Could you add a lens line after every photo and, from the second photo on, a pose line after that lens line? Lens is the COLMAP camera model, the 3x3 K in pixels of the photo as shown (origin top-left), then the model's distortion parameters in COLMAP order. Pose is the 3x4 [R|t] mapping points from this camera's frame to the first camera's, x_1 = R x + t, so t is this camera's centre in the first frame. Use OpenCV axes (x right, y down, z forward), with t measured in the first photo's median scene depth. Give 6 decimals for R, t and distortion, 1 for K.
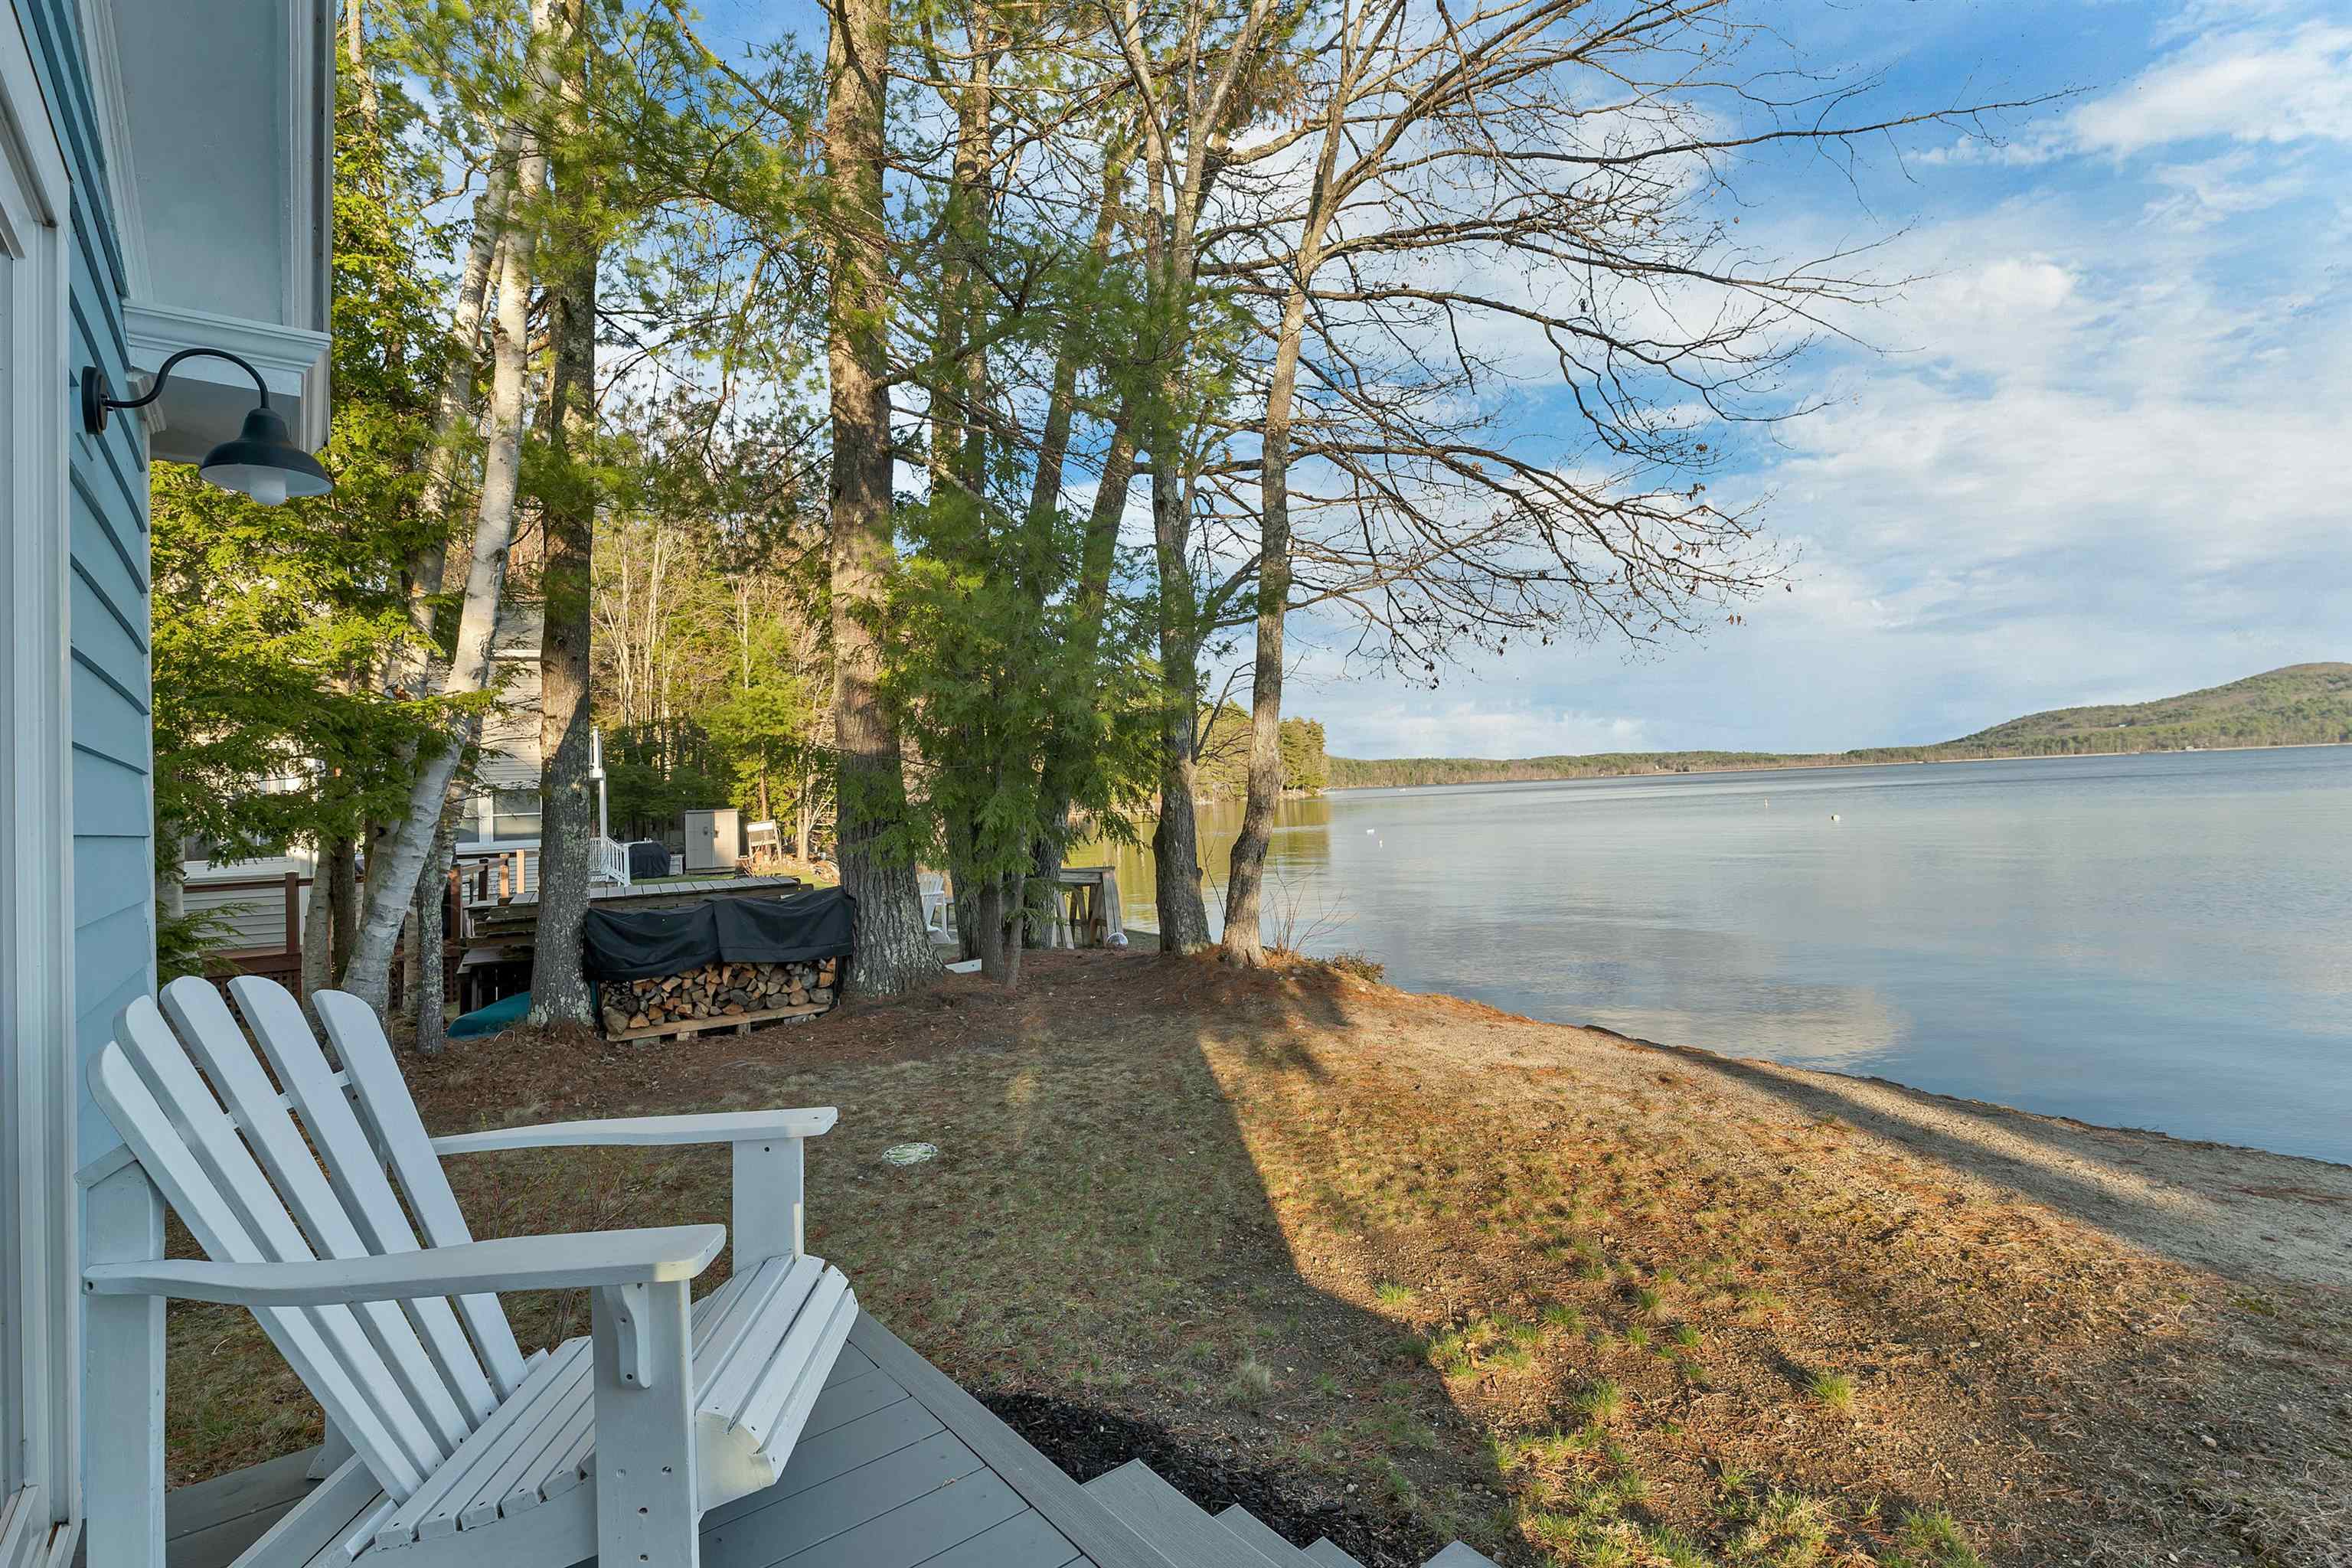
lens RADIAL K [[1107.2, 0, 1199.2], [0, 1107.2, 771.4], [0, 0, 1]] dist [-0.003060, -0.000592]
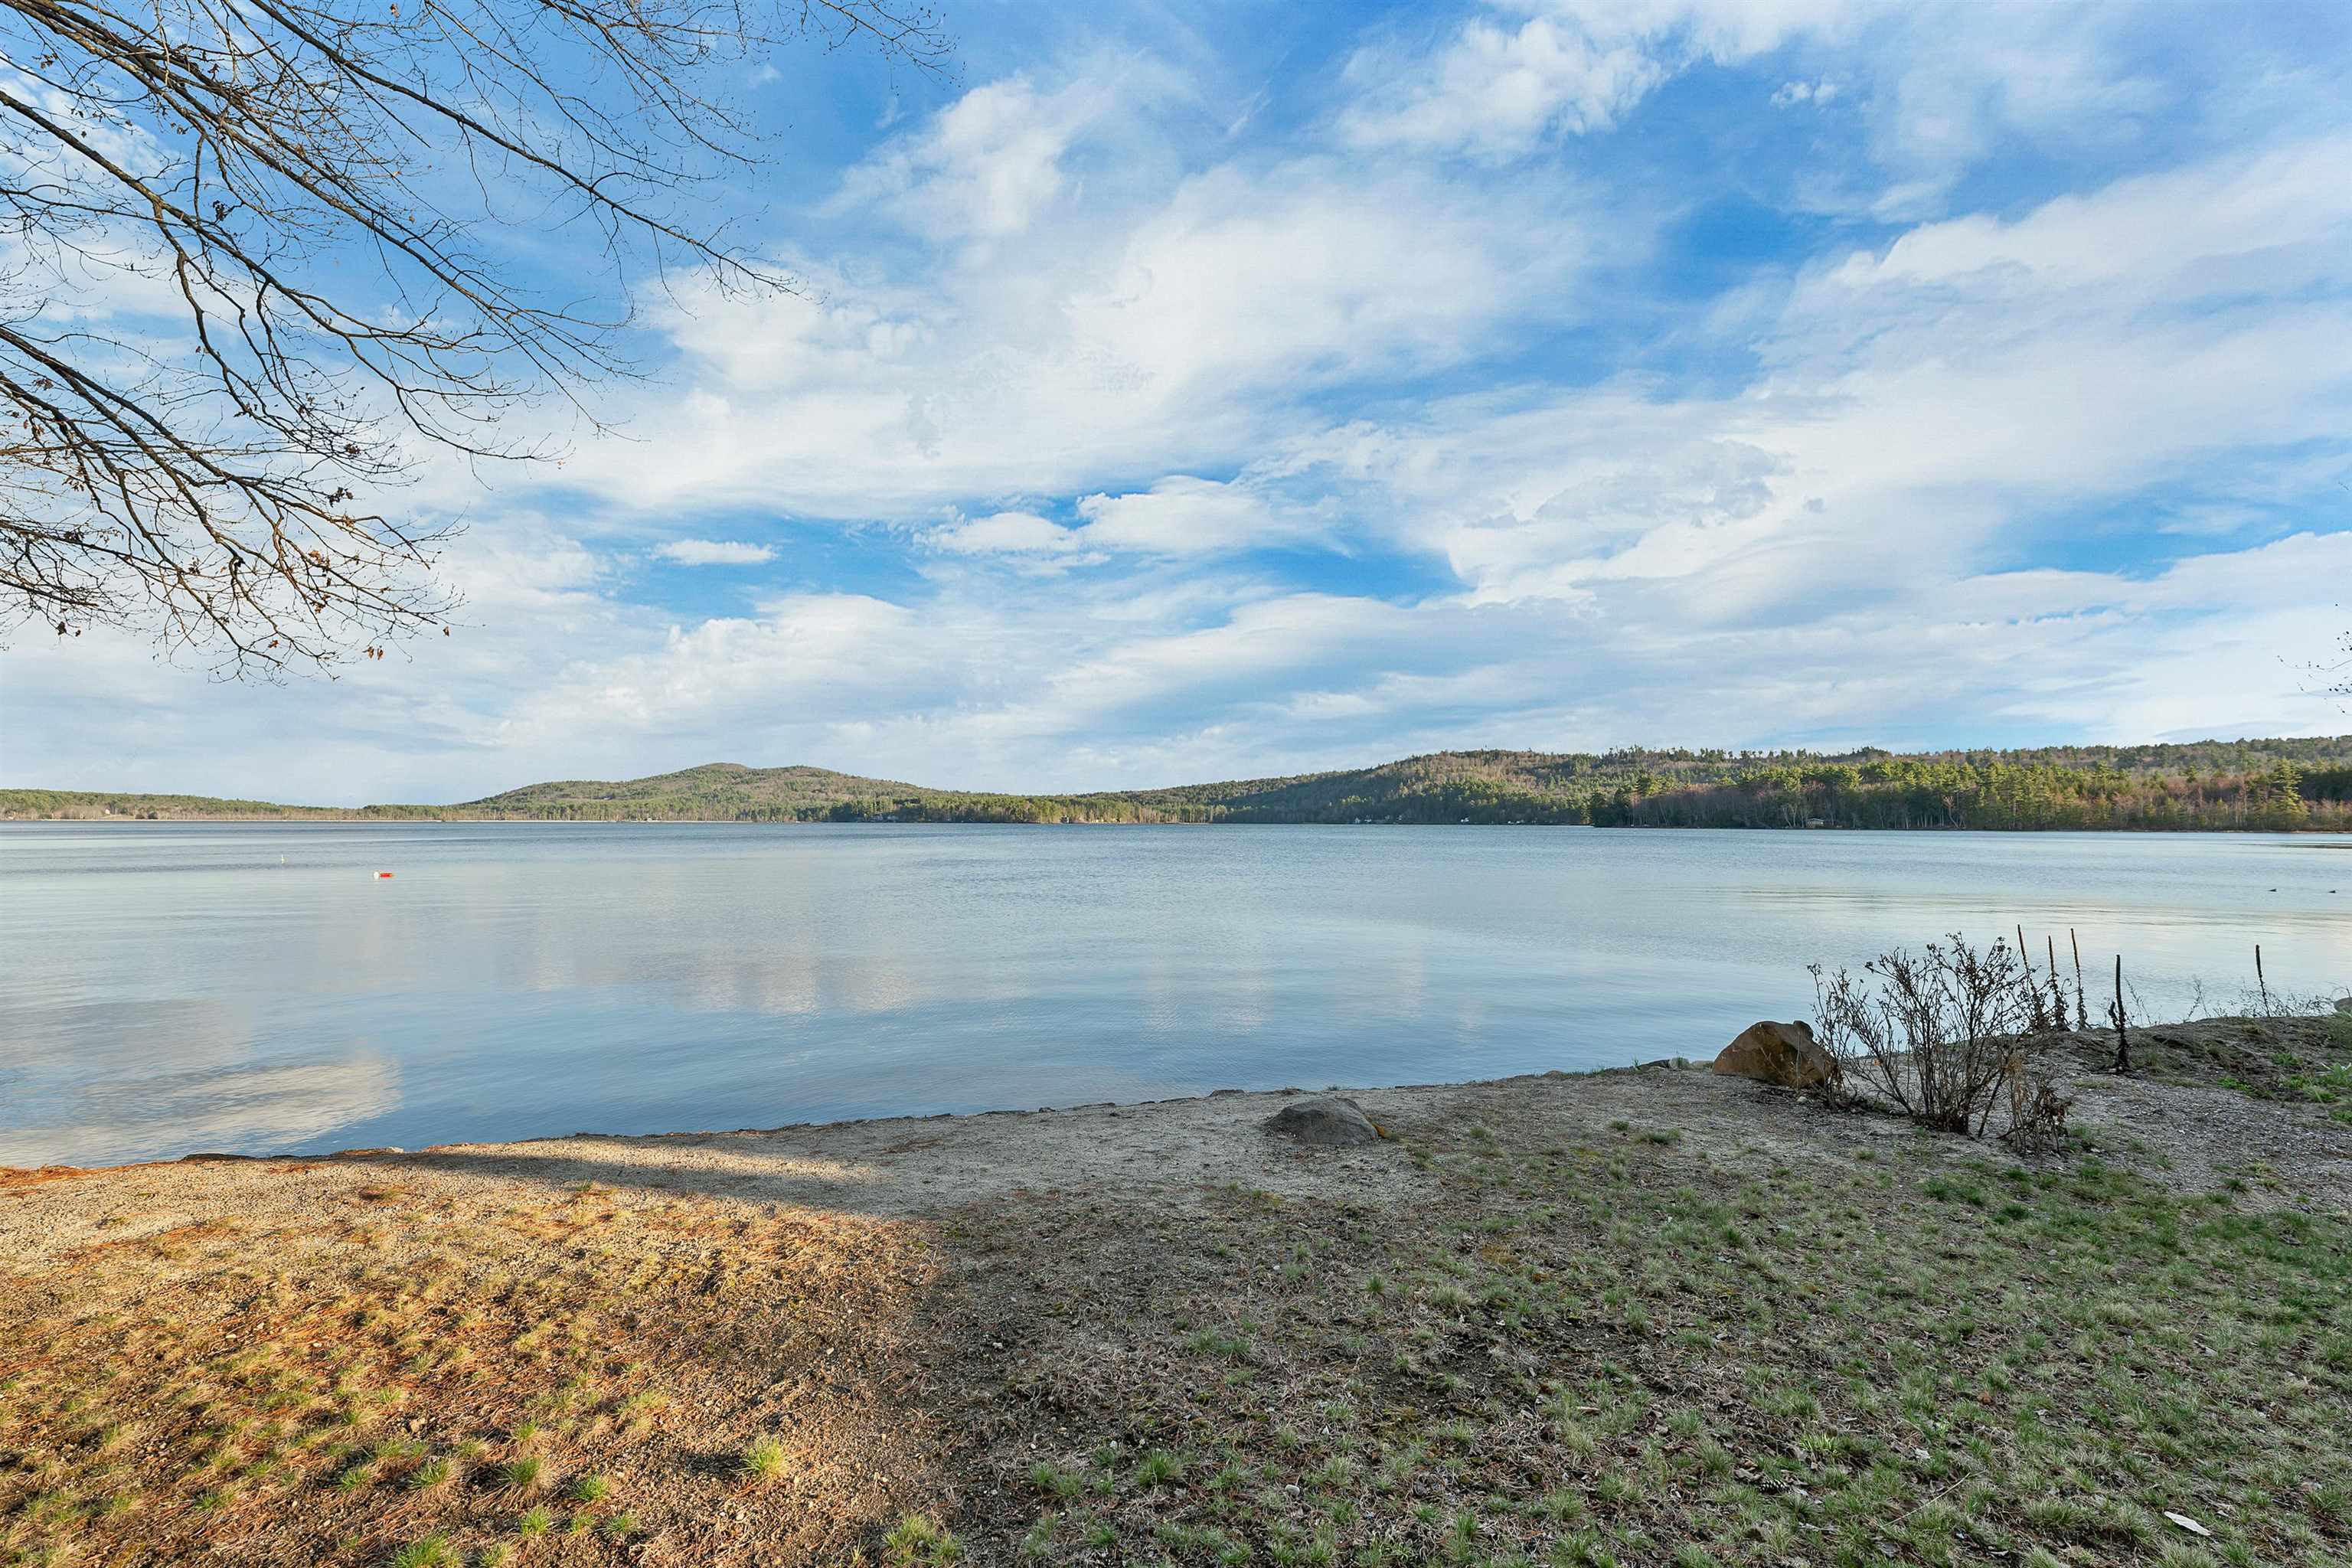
lens RADIAL K [[1021.4, 0, 1190.3], [0, 1021.4, 807.3], [0, 0, 1]] dist [-0.001961, -0.000864]
pose [[0.344700, 0.060721, 0.936747, -0.119876], [-0.038490, 0.997981, -0.050527, 0.008006], [-0.937923, -0.018638, 0.346341, 0.224771]]
